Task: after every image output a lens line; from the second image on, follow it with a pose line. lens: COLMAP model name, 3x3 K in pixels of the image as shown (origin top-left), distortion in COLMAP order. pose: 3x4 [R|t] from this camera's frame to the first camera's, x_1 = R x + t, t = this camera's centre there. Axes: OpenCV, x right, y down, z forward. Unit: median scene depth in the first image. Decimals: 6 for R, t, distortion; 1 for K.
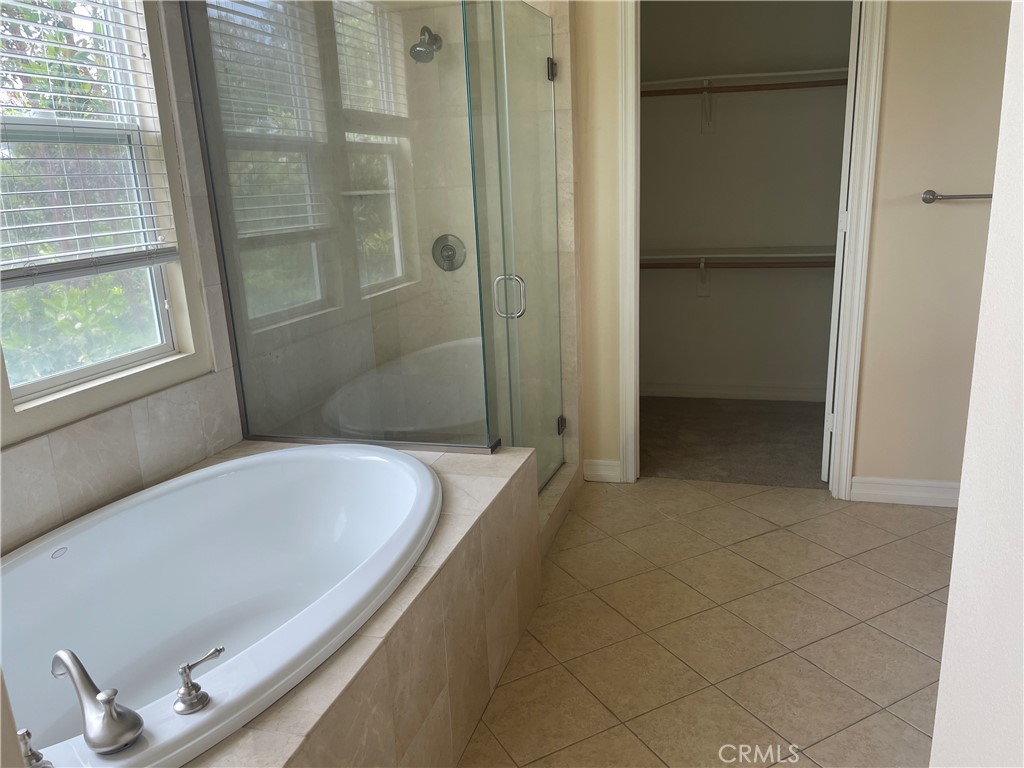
lens RADIAL K [[779.7, 0, 517.8], [0, 779.7, 388.5], [0, 0, 1]] dist [0.072867, -0.102540]
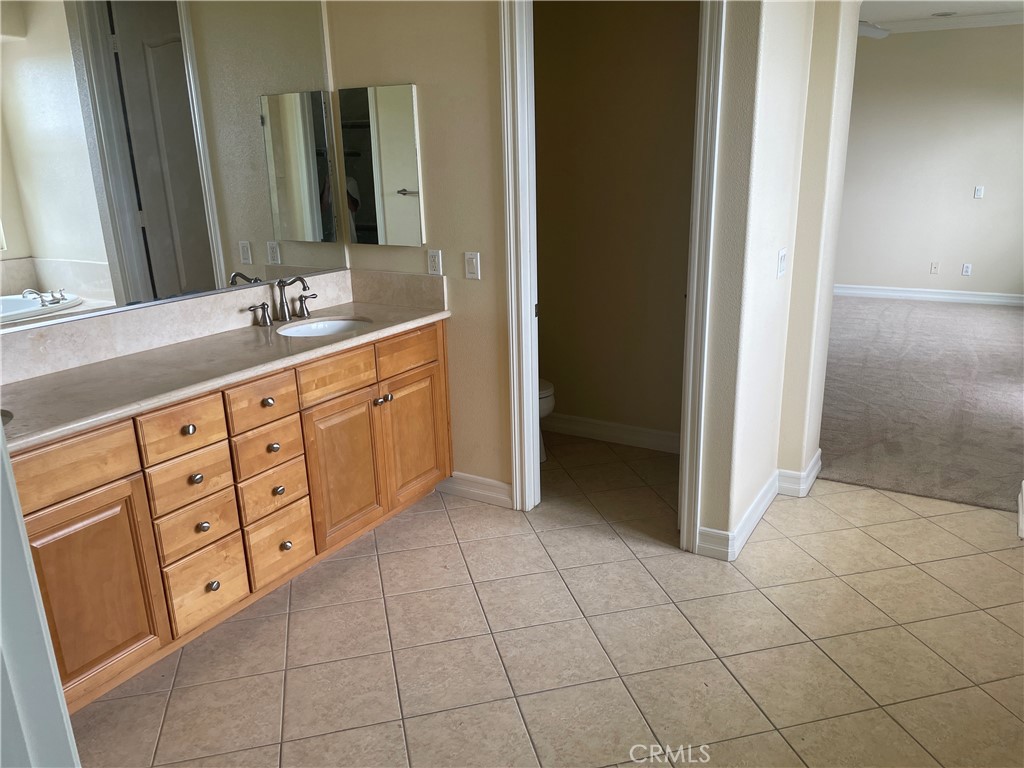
lens RADIAL K [[779.7, 0, 517.8], [0, 779.7, 388.5], [0, 0, 1]] dist [0.072867, -0.102540]
pose [[-0.966612, -0.012986, 0.255914, 0.325151], [0.123616, 0.851184, 0.510103, -0.495676], [-0.224454, 0.524707, -0.821159, 1.697601]]
